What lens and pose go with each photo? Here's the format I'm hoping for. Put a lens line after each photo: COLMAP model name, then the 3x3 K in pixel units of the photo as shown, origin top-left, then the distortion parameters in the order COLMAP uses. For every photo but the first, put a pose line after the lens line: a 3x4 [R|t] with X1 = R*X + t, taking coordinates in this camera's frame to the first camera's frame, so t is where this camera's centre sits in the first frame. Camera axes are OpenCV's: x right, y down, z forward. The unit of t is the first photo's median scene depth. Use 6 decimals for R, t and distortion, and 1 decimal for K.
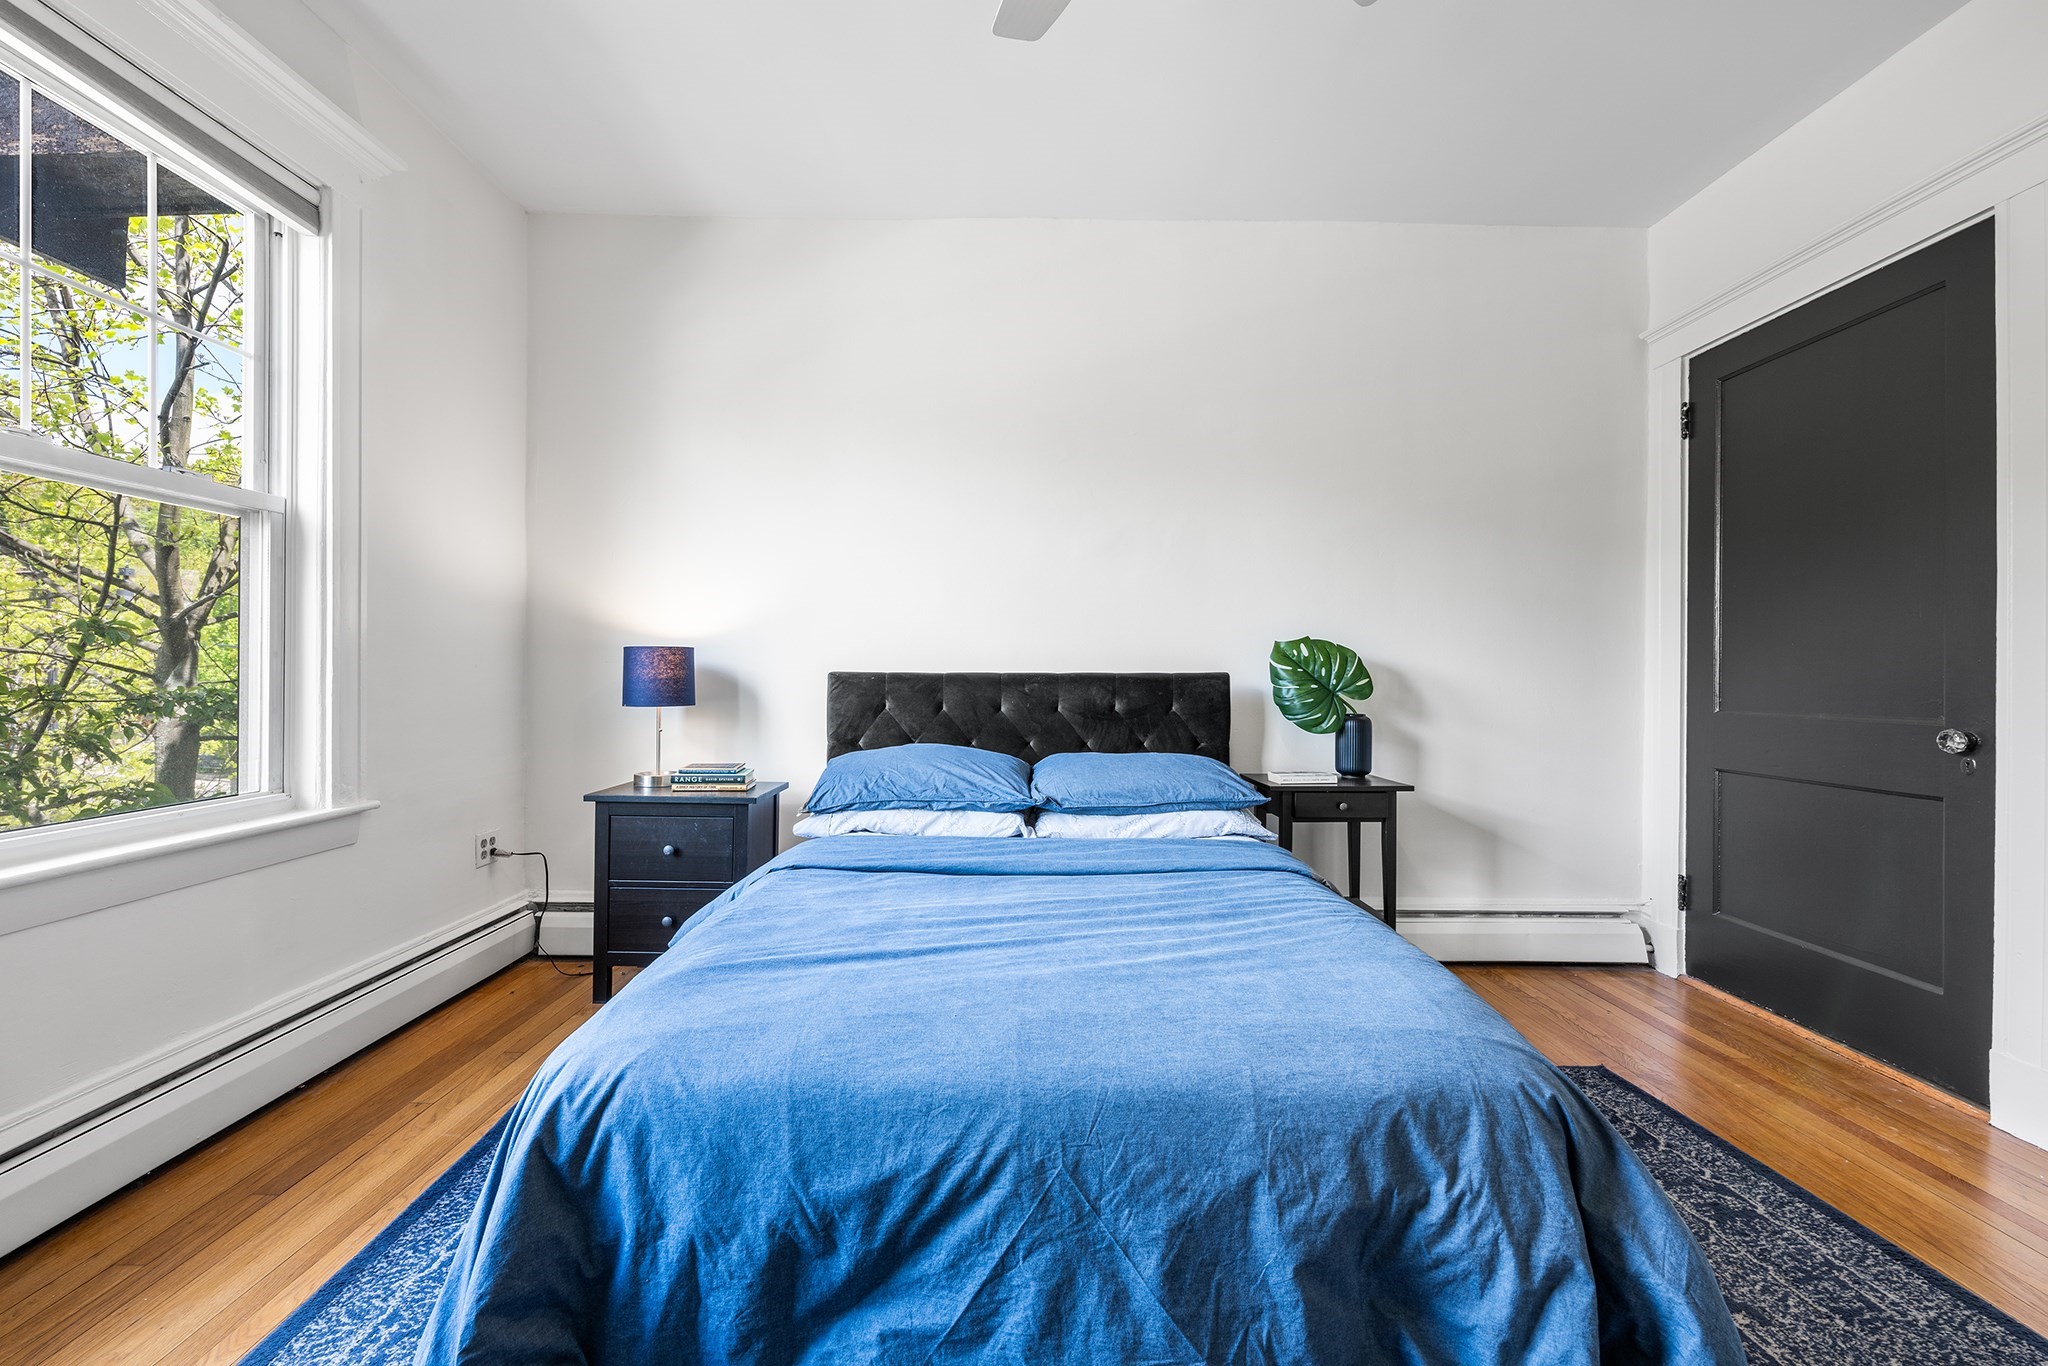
lens RADIAL K [[824.4, 0, 1024.0], [0, 824.4, 683.0], [0, 0, 1]] dist [-0.000661, -0.000076]
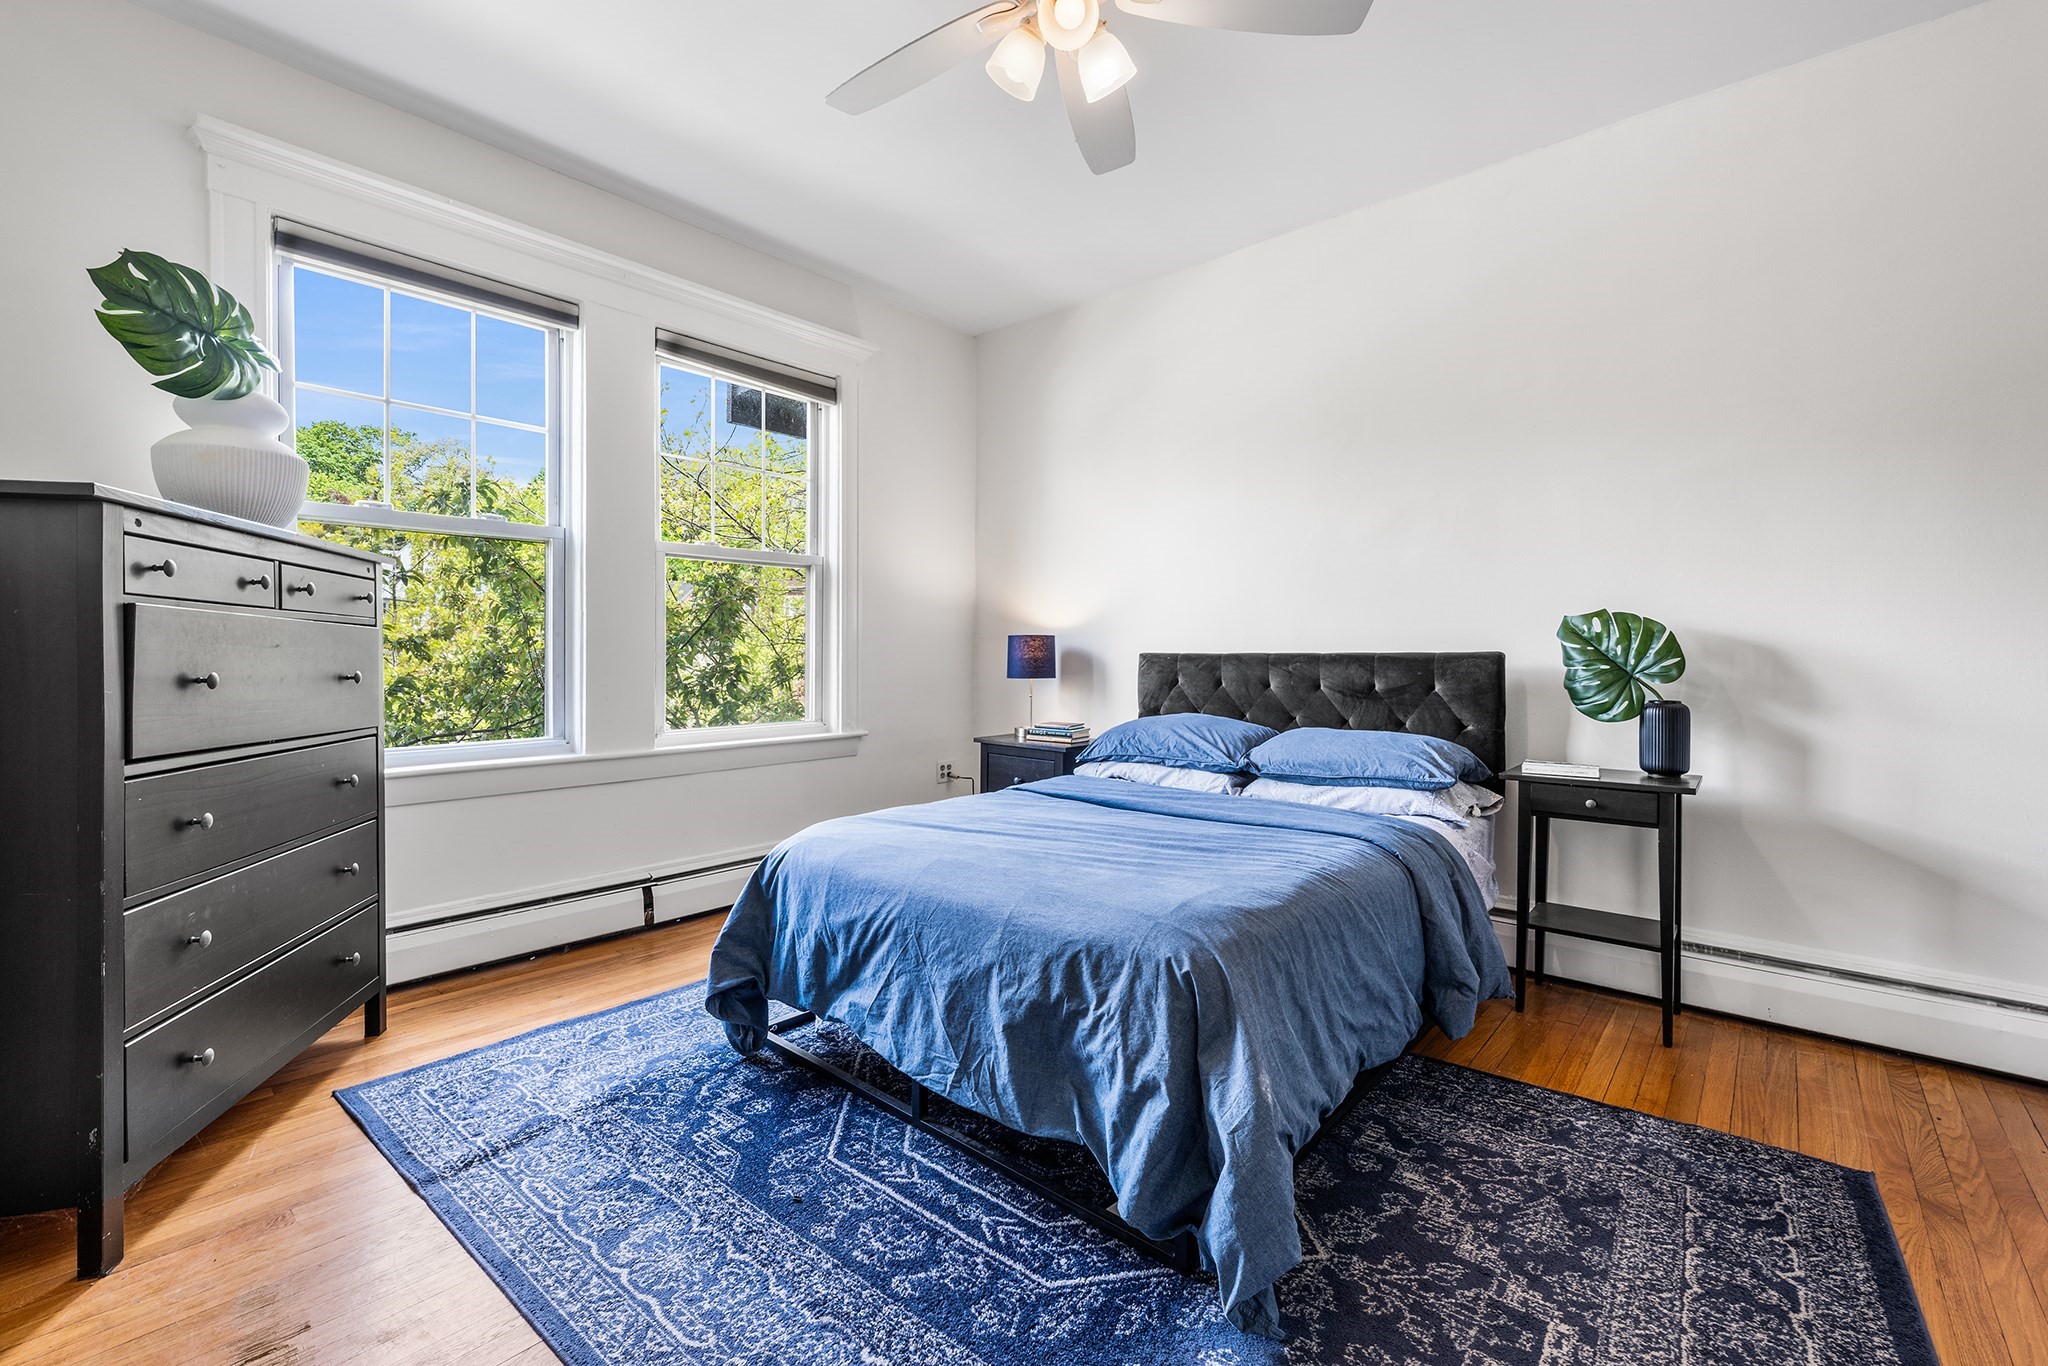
lens RADIAL K [[853.1, 0, 1022.0], [0, 853.1, 668.0], [0, 0, 1]] dist [-0.001978, -0.000192]
pose [[0.747428, 0.006677, -0.664310, 0.572124], [-0.005745, 0.999977, 0.003586, 0.006789], [0.664318, 0.001136, 0.747449, -0.079879]]
